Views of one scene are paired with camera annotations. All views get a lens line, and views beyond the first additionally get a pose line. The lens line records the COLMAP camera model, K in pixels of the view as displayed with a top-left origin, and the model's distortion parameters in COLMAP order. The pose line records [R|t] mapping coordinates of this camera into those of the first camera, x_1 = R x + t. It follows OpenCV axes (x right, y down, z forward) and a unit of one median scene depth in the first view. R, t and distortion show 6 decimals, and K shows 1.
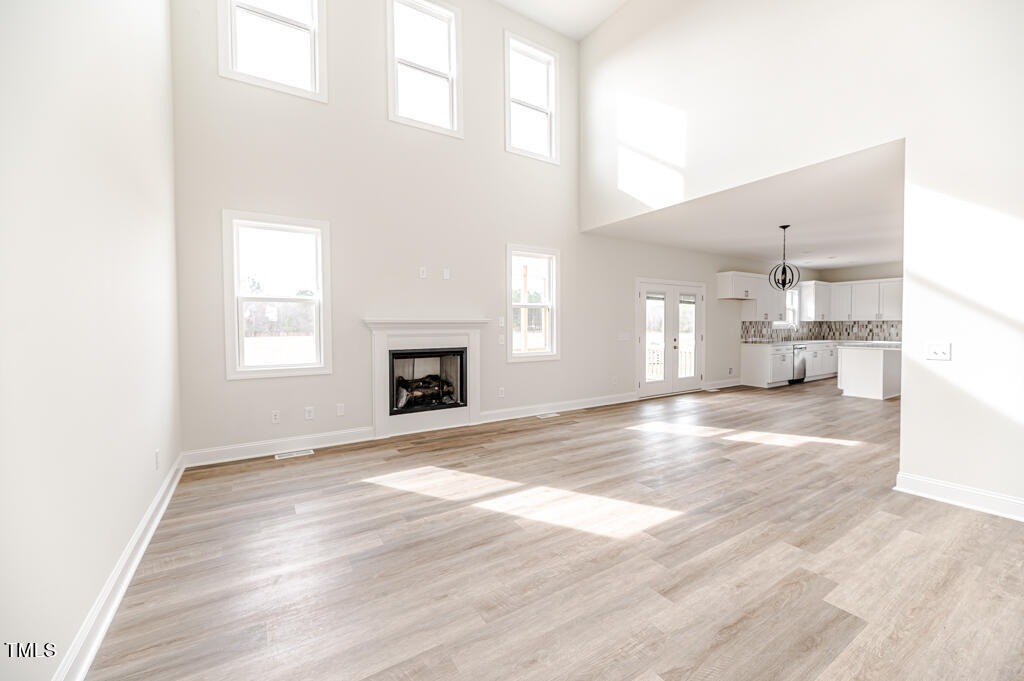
lens RADIAL K [[407.3, 0, 513.4], [0, 407.3, 338.2], [0, 0, 1]] dist [-0.001435, -0.000328]
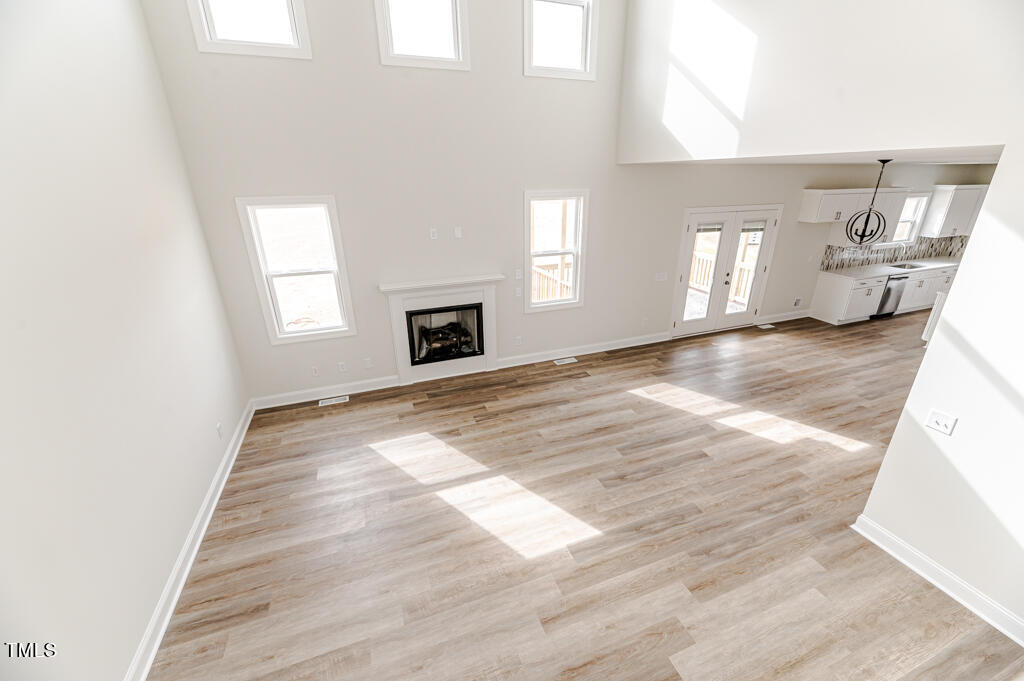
lens RADIAL K [[408.0, 0, 512.9], [0, 408.0, 336.9], [0, 0, 1]] dist [-0.001157, -0.000533]
pose [[0.977510, 0.073432, -0.197691, 0.206800], [-0.001694, 0.940122, 0.340833, -0.296537], [0.210881, -0.332832, 0.919104, 0.041649]]
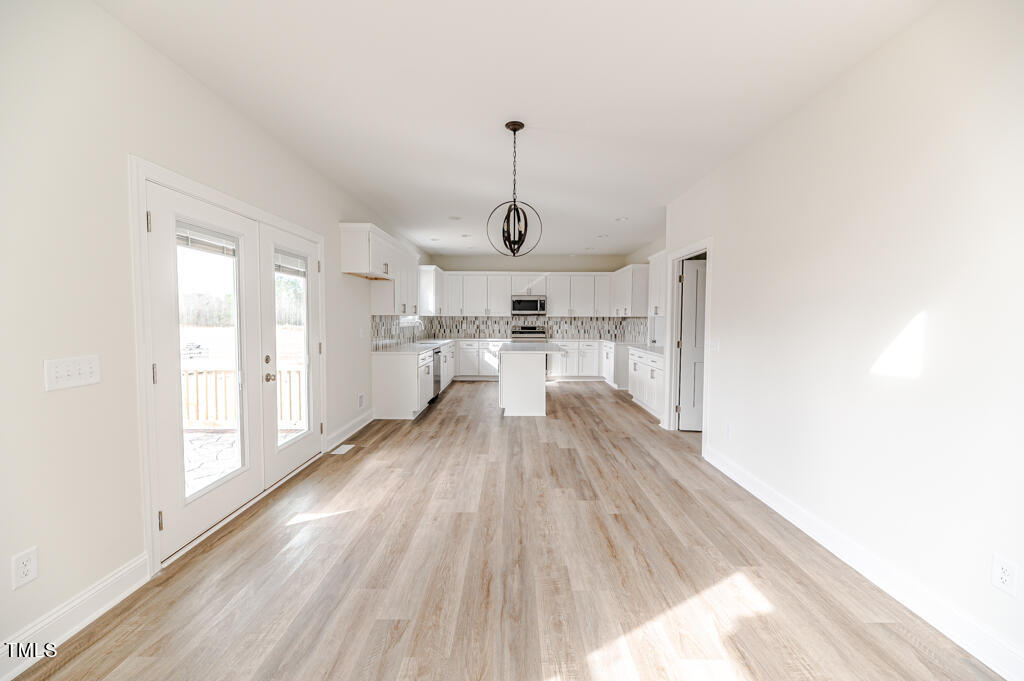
lens RADIAL K [[408.0, 0, 512.9], [0, 408.0, 336.9], [0, 0, 1]] dist [-0.001157, -0.000533]
pose [[0.538406, -0.031299, 0.842104, 0.319402], [0.019765, 0.999504, 0.024512, -0.040029], [-0.842454, 0.003447, 0.538757, 0.981923]]
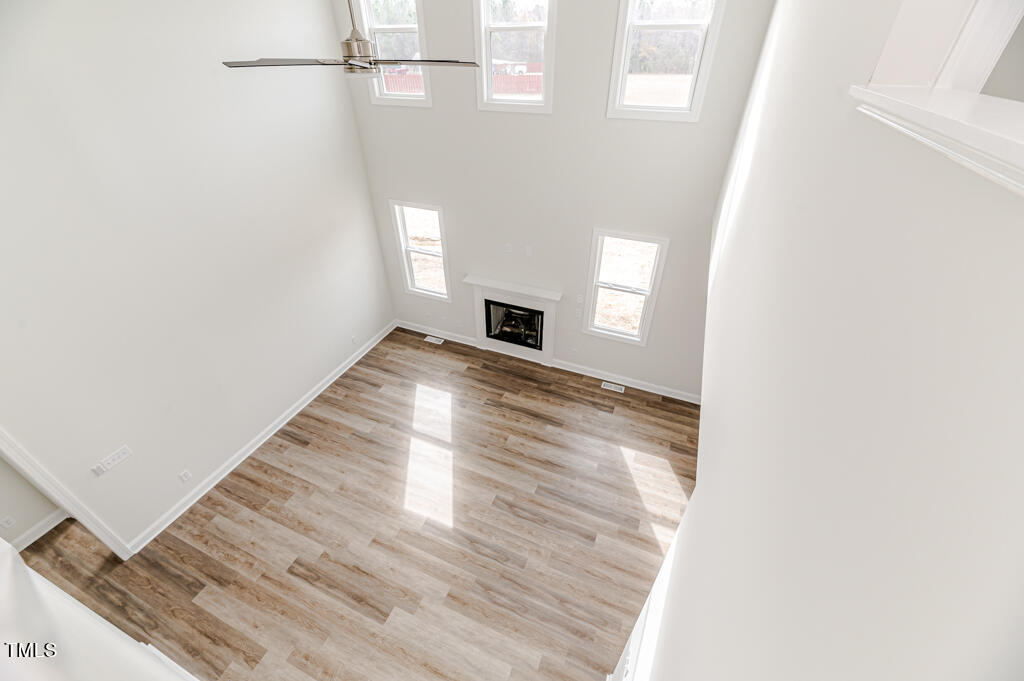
lens RADIAL K [[408.0, 0, 512.9], [0, 408.0, 336.9], [0, 0, 1]] dist [-0.001157, -0.000533]
pose [[0.570684, 0.482040, -0.664799, 0.780417], [-0.024372, 0.819161, 0.573045, -0.704393], [0.820808, -0.310825, 0.479231, 0.403813]]
